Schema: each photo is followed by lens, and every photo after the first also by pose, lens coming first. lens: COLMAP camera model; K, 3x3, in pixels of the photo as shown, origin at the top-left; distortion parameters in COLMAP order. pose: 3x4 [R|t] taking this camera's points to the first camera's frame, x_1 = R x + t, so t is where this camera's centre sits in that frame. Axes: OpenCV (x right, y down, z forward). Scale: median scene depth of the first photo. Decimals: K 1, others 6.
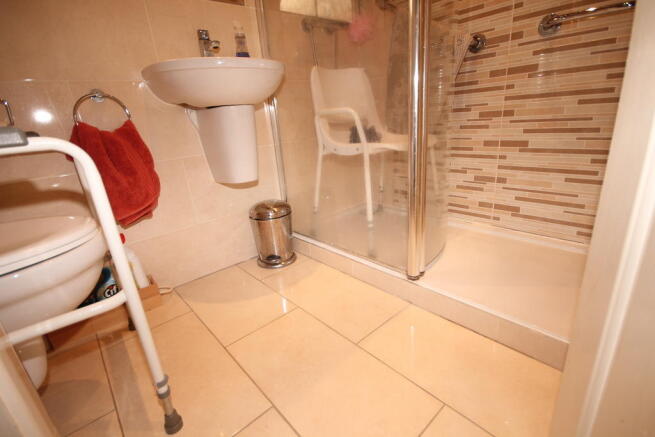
lens RADIAL K [[287.9, 0, 341.0], [0, 287.9, 212.0], [0, 0, 1]] dist [-0.005046, -0.000034]
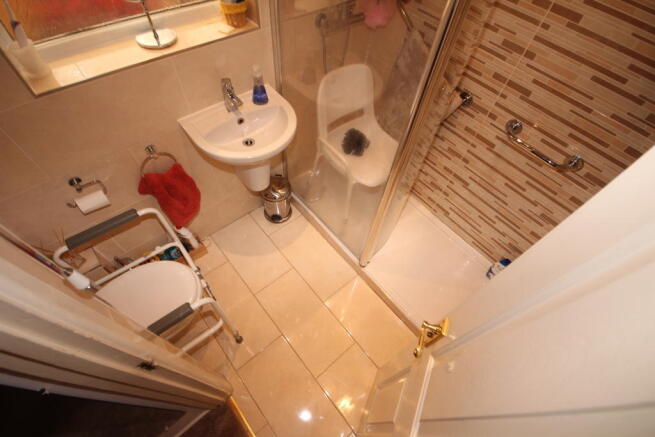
lens RADIAL K [[309.2, 0, 327.5], [0, 309.2, 219.7], [0, 0, 1]] dist [0.010628, -0.000584]
pose [[0.988703, 0.142833, 0.045434, -0.030561], [-0.139604, 0.767233, 0.625990, -0.557913], [0.054553, -0.625262, 0.778506, -0.165894]]
